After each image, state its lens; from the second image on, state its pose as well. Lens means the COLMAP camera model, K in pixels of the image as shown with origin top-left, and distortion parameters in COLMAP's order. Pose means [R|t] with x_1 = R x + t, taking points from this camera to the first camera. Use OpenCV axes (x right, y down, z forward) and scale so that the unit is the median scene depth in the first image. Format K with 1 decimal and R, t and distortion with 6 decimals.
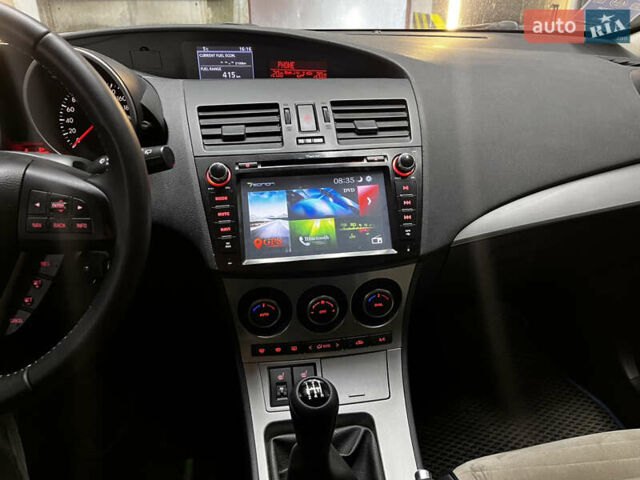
lens RADIAL K [[480.3, 0, 320.0], [0, 480.3, 240.0], [0, 0, 1]] dist [0.004329, 0.000610]
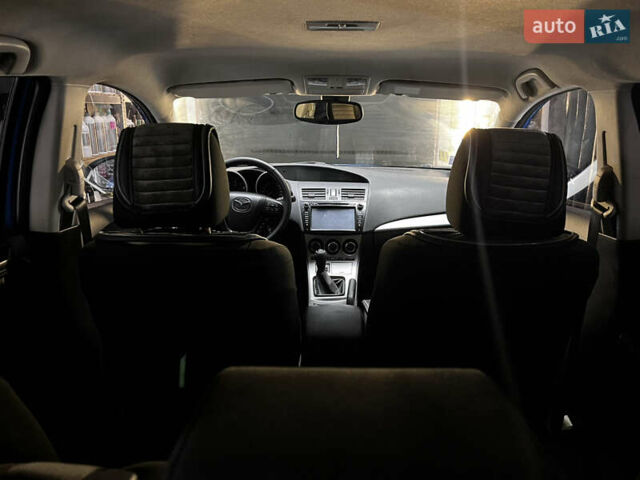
lens RADIAL K [[480.3, 0, 320.0], [0, 480.3, 240.0], [0, 0, 1]] dist [0.004329, 0.000610]
pose [[0.985333, 0.048985, -0.163460, 0.461222], [-0.084815, 0.971798, -0.220036, 0.843396], [0.148072, 0.230672, 0.961699, -2.244727]]
